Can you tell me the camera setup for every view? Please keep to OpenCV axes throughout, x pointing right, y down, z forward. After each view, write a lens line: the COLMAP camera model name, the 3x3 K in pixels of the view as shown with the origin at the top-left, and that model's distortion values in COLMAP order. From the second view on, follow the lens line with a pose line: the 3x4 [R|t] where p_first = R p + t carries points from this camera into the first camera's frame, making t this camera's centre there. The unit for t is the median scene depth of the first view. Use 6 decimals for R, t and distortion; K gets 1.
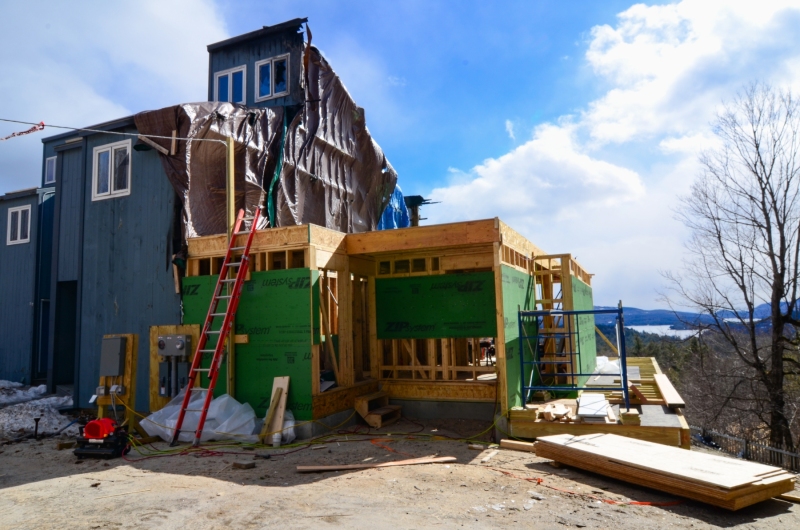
lens RADIAL K [[527.6, 0, 400.0], [0, 527.6, 265.0], [0, 0, 1]] dist [-0.003829, -0.000650]
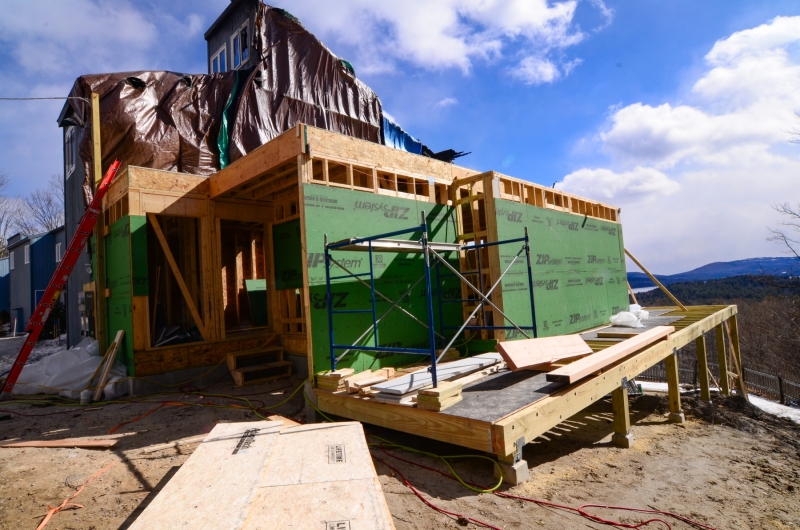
lens RADIAL K [[433.8, 0, 398.9], [0, 433.8, 268.6], [0, 0, 1]] dist [-0.040348, 0.016517]
pose [[0.934329, -0.051125, -0.352727, 0.480450], [0.075618, 0.995563, 0.056003, 0.085995], [0.348299, -0.078998, 0.934049, 0.419545]]
